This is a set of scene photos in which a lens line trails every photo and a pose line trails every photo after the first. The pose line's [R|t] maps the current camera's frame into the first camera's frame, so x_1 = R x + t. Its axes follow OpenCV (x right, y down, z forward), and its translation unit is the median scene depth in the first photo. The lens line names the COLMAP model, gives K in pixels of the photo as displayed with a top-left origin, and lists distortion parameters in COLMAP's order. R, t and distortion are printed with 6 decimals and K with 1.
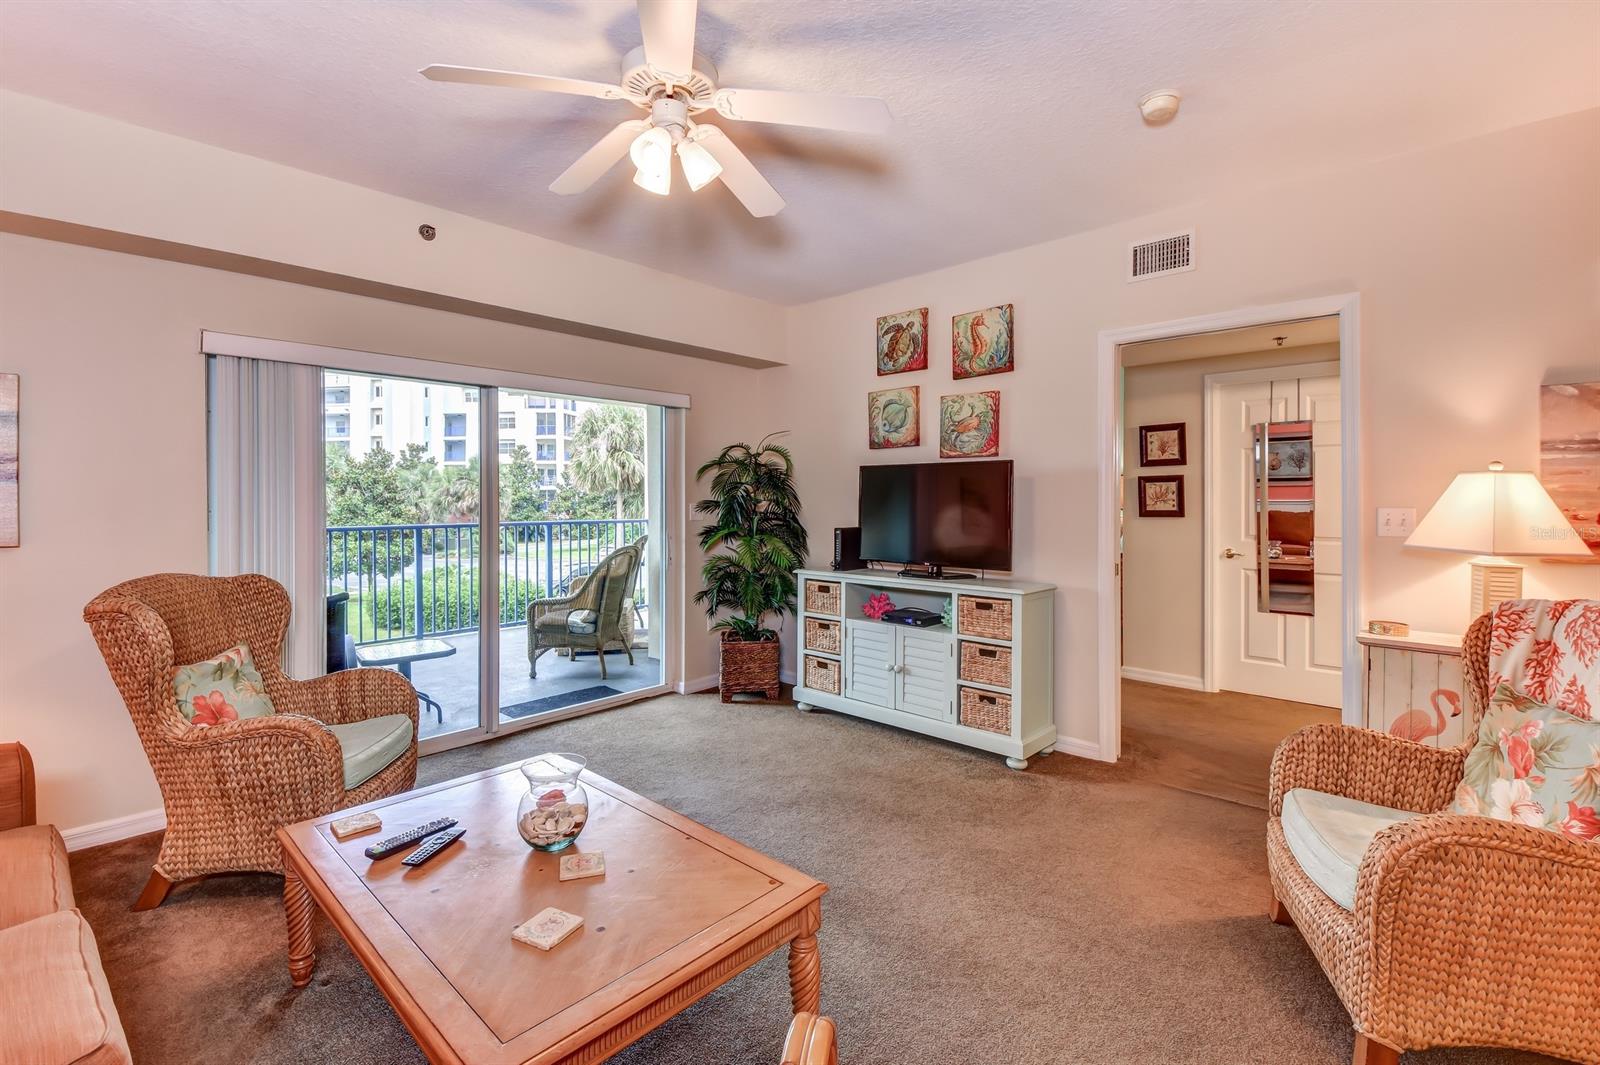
lens RADIAL K [[711.9, 0, 803.5], [0, 711.9, 504.1], [0, 0, 1]] dist [0.041586, -0.035295]
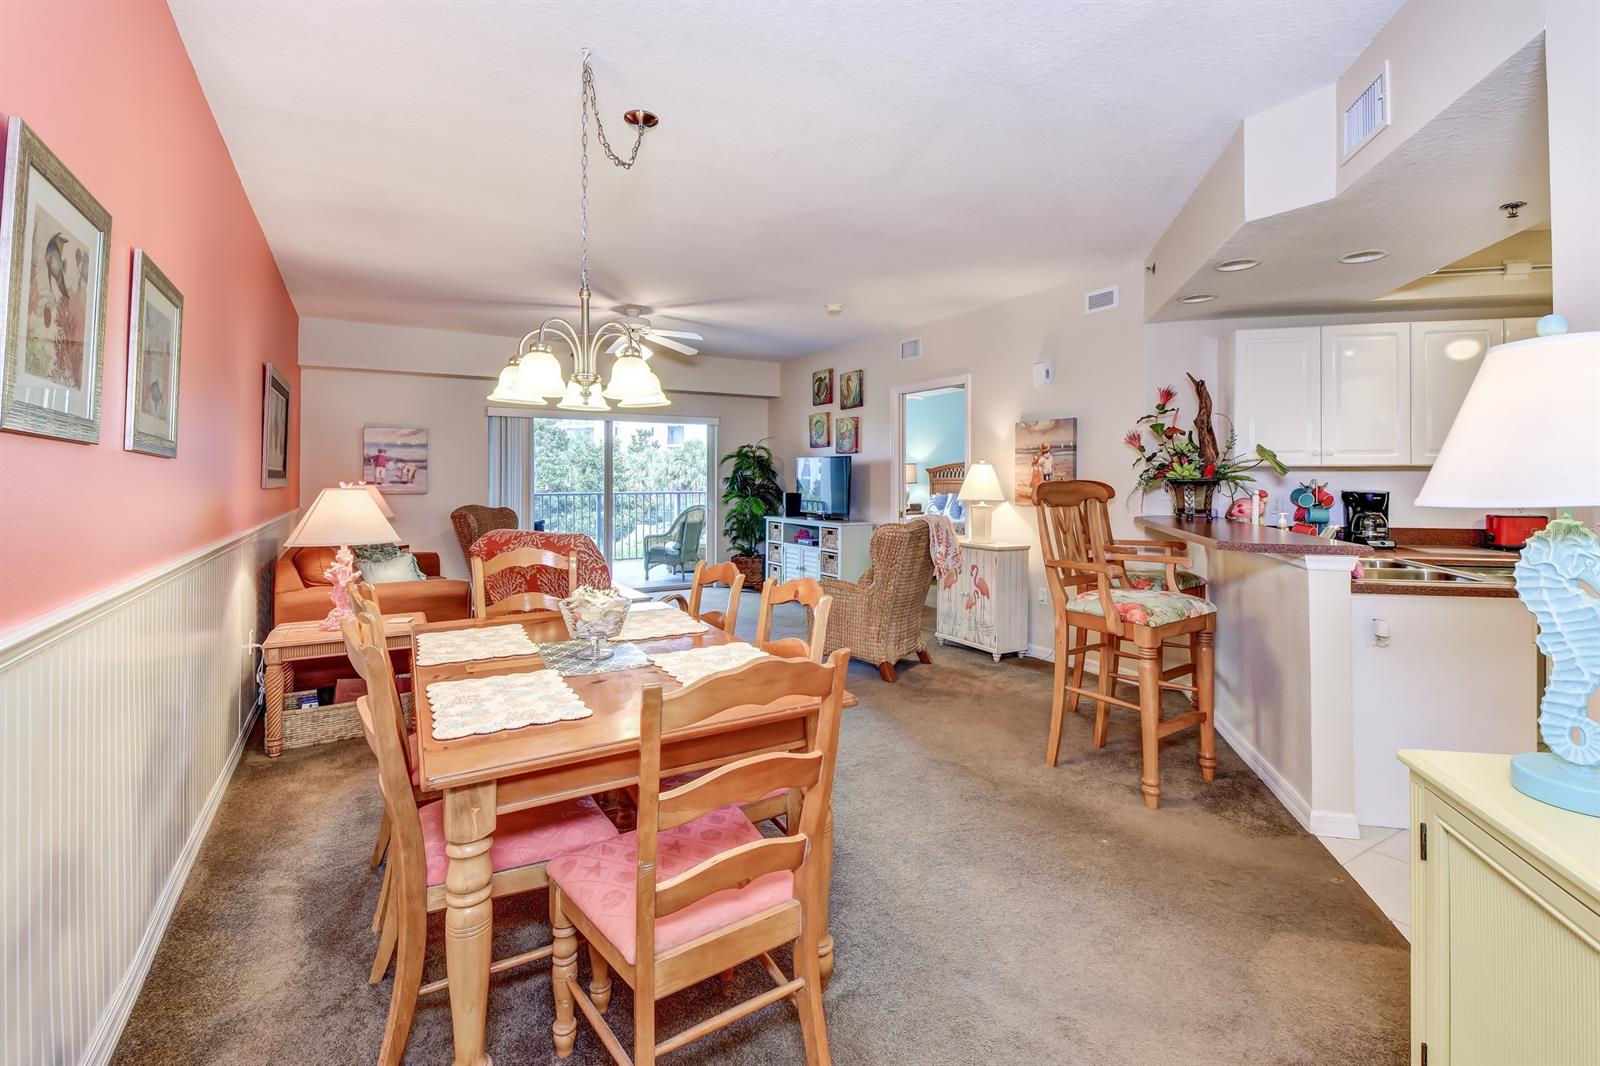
lens RADIAL K [[725.0, 0, 820.8], [0, 725.0, 471.7], [0, 0, 1]] dist [0.001094, 0.000028]
pose [[0.964746, -0.000592, -0.263182, 0.606810], [-0.003455, 0.999883, -0.014914, 0.007349], [0.263160, 0.015298, 0.964631, -0.722912]]
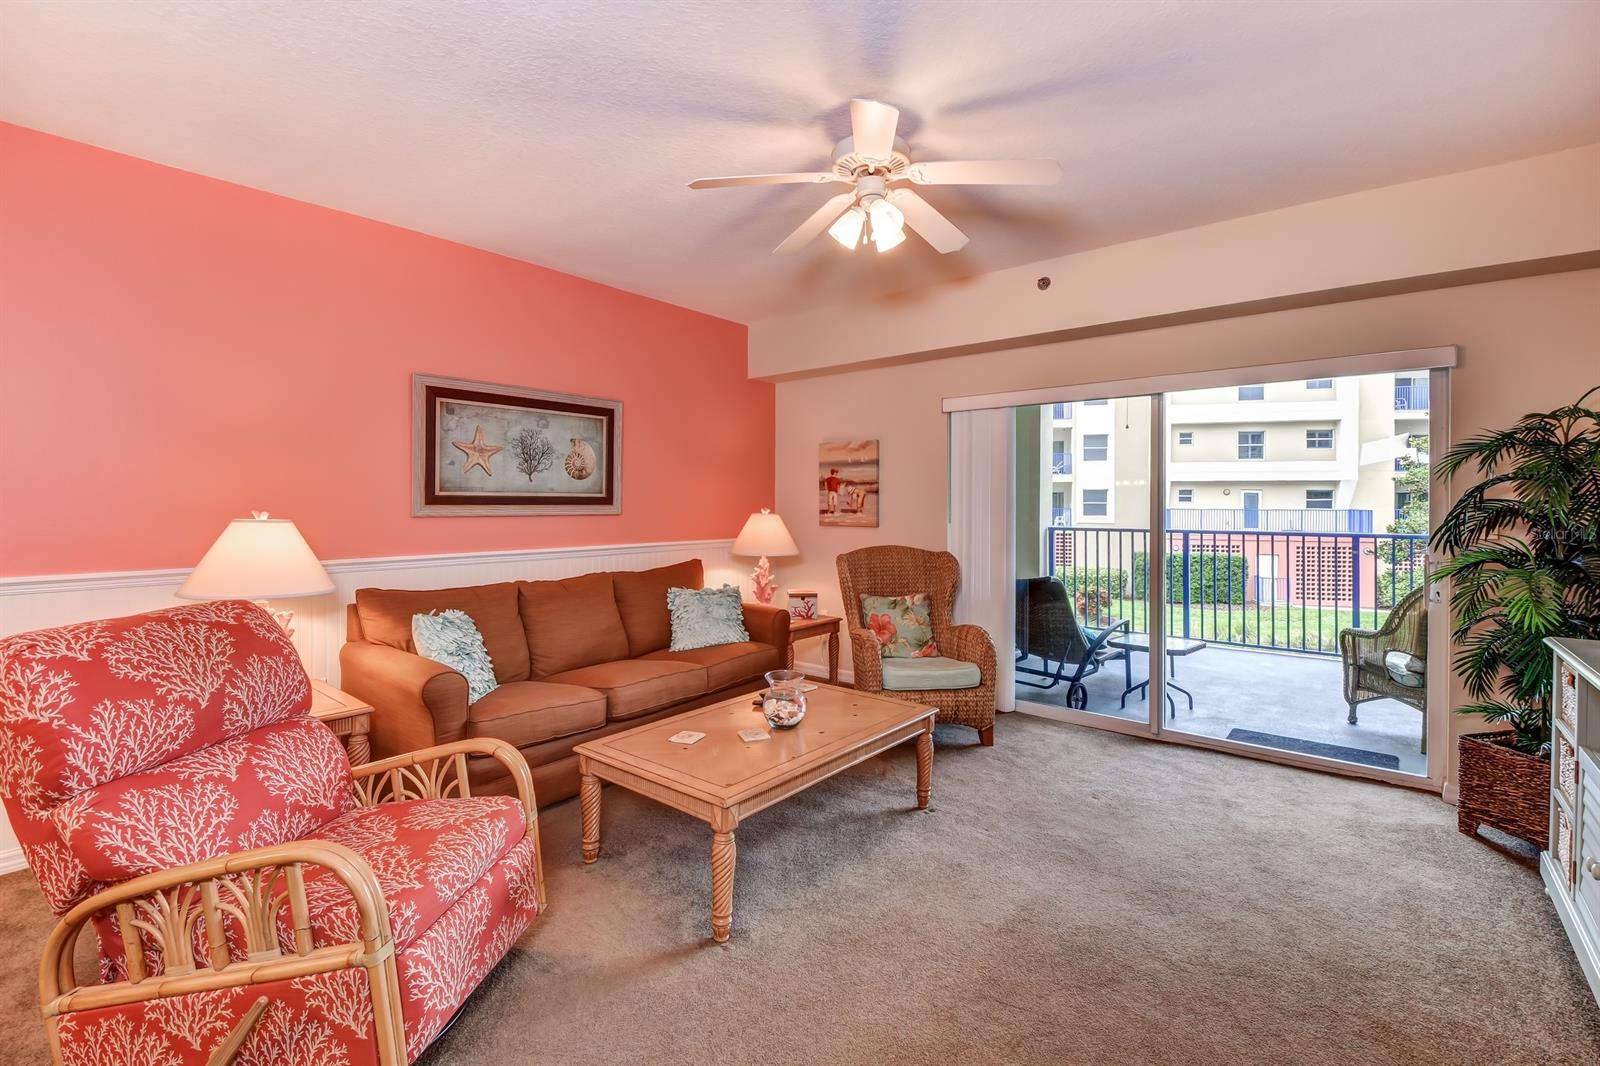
lens RADIAL K [[711.9, 0, 803.5], [0, 711.9, 504.6], [0, 0, 1]] dist [0.041586, -0.035295]
pose [[0.055342, 0.004474, -0.998457, 0.504990], [-0.010386, 0.999938, 0.003904, -0.004548], [0.998413, 0.010154, 0.055385, 0.407009]]
